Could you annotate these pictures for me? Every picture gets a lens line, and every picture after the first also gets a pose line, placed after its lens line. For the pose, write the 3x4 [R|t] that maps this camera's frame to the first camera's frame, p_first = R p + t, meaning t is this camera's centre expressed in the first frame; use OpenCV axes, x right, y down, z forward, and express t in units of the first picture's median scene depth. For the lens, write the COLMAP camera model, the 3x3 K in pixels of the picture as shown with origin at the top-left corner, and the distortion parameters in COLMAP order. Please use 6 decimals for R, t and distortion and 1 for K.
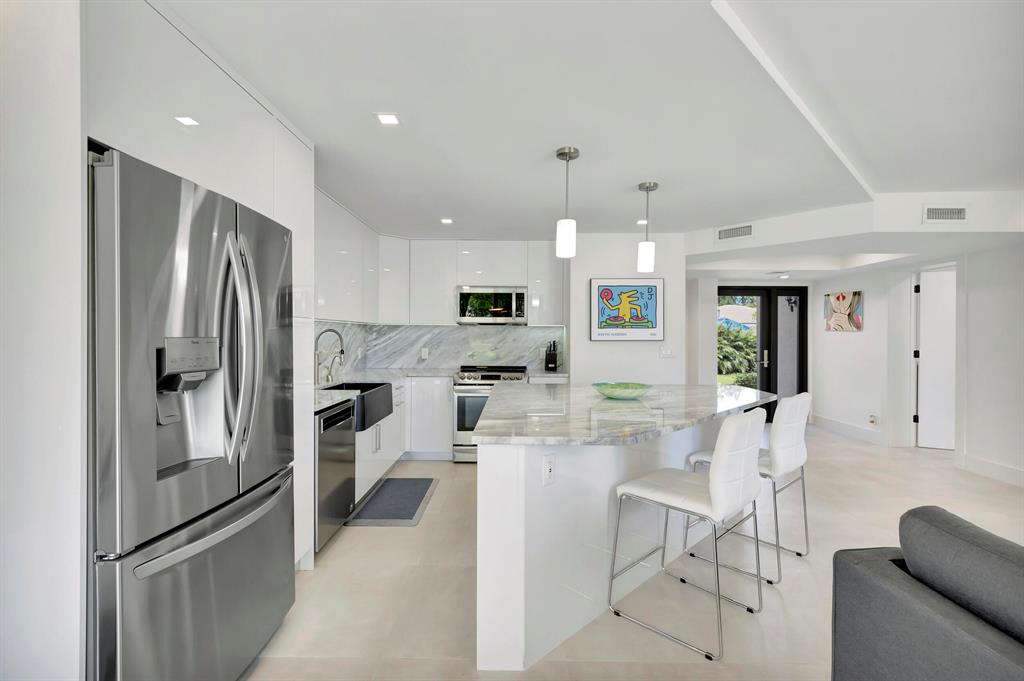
lens RADIAL K [[454.6, 0, 505.1], [0, 454.6, 336.4], [0, 0, 1]] dist [-0.000495, -0.000127]
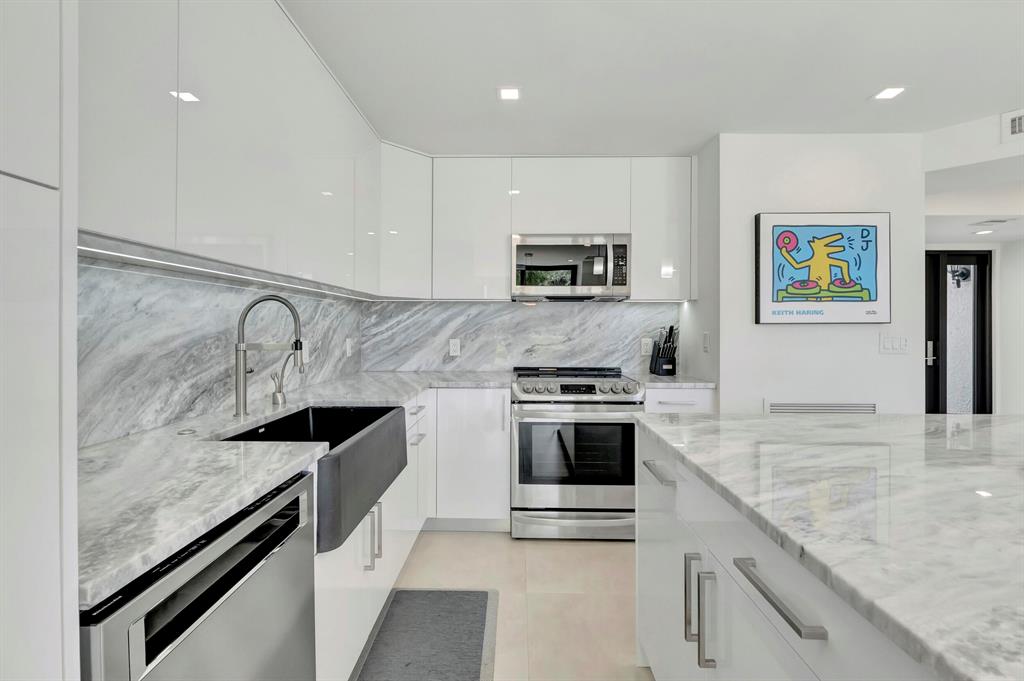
lens RADIAL K [[450.0, 0, 508.8], [0, 450.0, 328.4], [0, 0, 1]] dist [-0.002490, -0.000316]
pose [[0.999997, -0.002412, 0.000920, -0.115082], [0.002413, 0.999995, -0.002060, 0.014655], [-0.000915, 0.002062, 0.999997, 0.427715]]
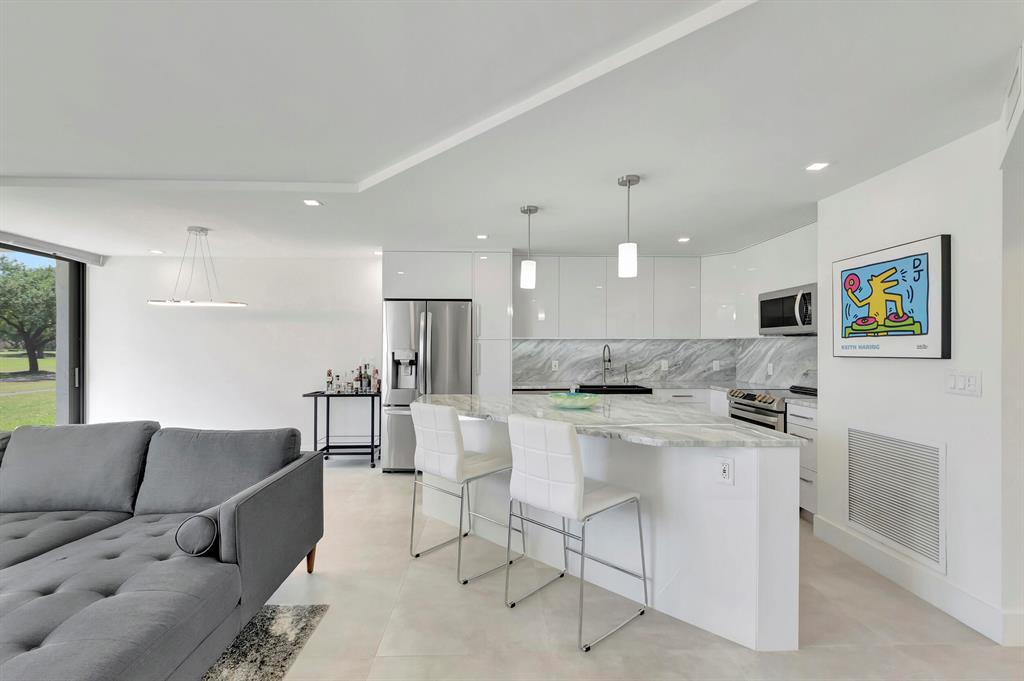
lens RADIAL K [[454.1, 0, 505.4], [0, 454.1, 348.0], [0, 0, 1]] dist [-0.000196, -0.000083]
pose [[0.052414, -0.002641, -0.998622, 0.781943], [-0.004415, 0.999986, -0.002876, 0.000645], [0.998616, 0.004560, 0.052401, 0.472899]]
